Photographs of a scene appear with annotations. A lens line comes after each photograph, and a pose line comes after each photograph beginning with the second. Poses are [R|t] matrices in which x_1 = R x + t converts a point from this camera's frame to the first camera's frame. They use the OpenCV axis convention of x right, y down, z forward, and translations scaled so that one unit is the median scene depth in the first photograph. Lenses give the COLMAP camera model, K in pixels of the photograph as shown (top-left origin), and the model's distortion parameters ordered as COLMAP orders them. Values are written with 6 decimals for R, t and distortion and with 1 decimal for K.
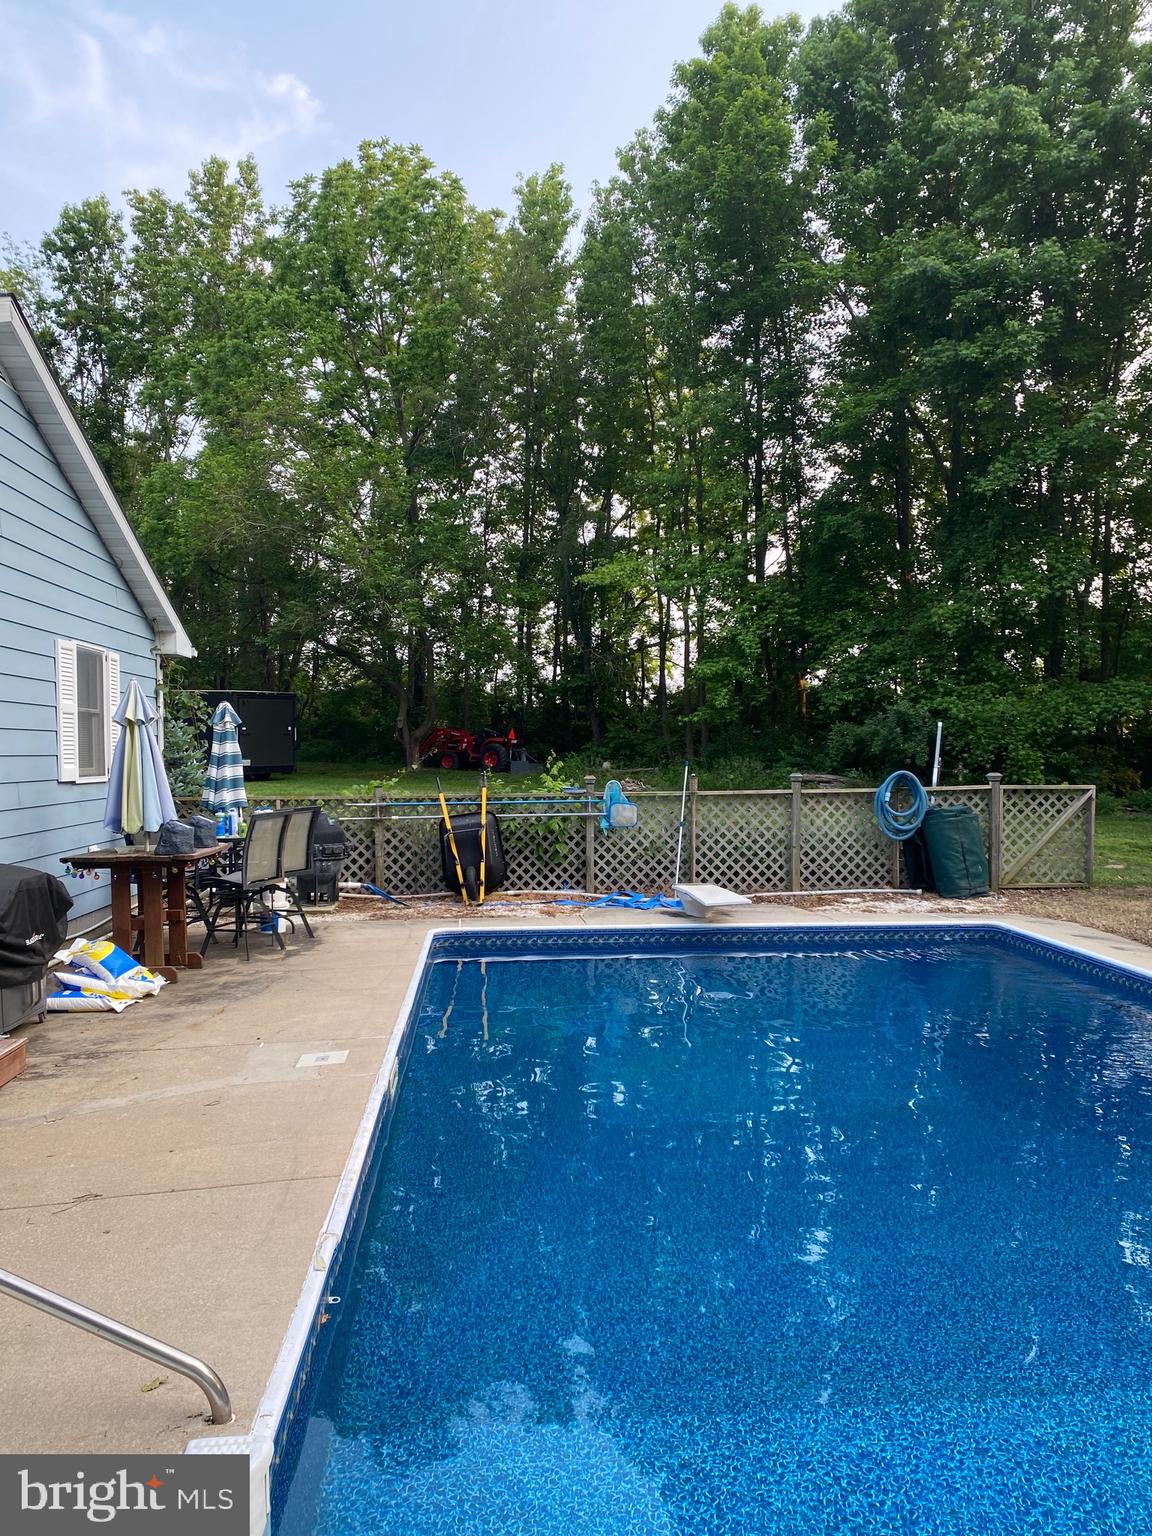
lens RADIAL K [[1157.8, 0, 576.0], [0, 1157.8, 768.0], [0, 0, 1]] dist [0.051443, -0.006037]
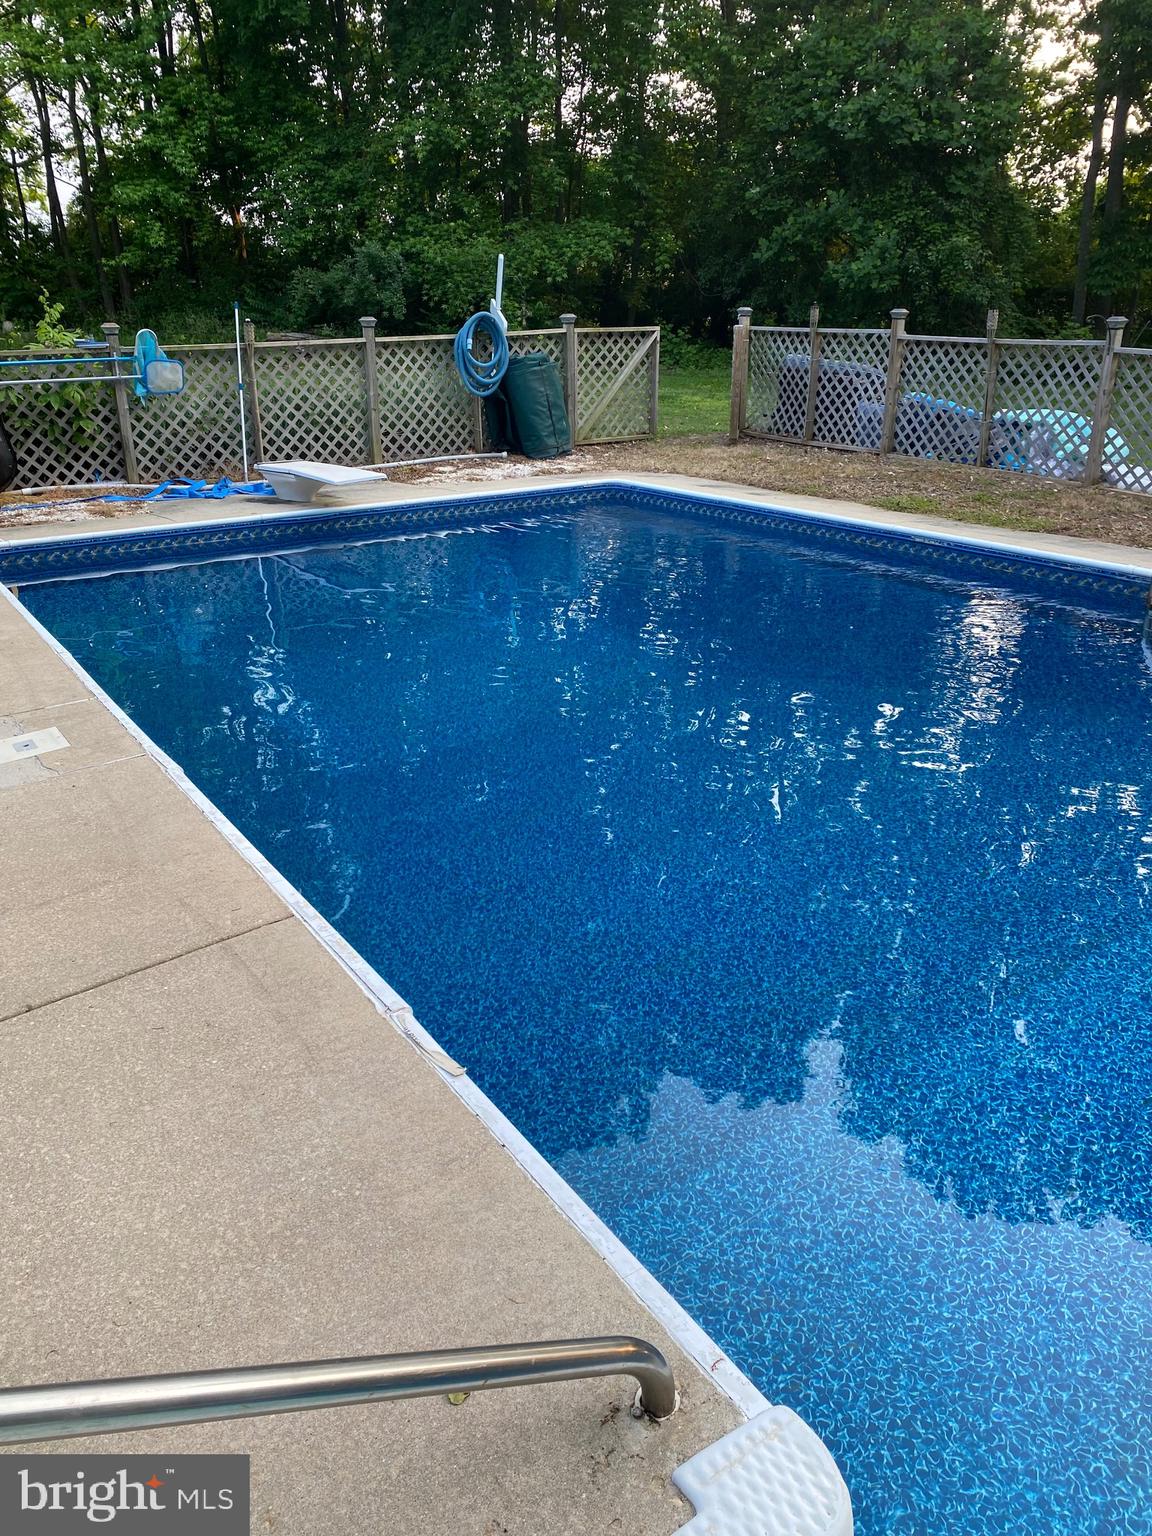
lens RADIAL K [[1194.2, 0, 576.0], [0, 1194.2, 768.0], [0, 0, 1]] dist [0.004079, 0.005195]
pose [[0.879585, -0.181918, 0.439585, -0.112257], [0.021681, 0.938369, 0.344953, 0.015818], [-0.475247, -0.293885, 0.829320, 0.131493]]
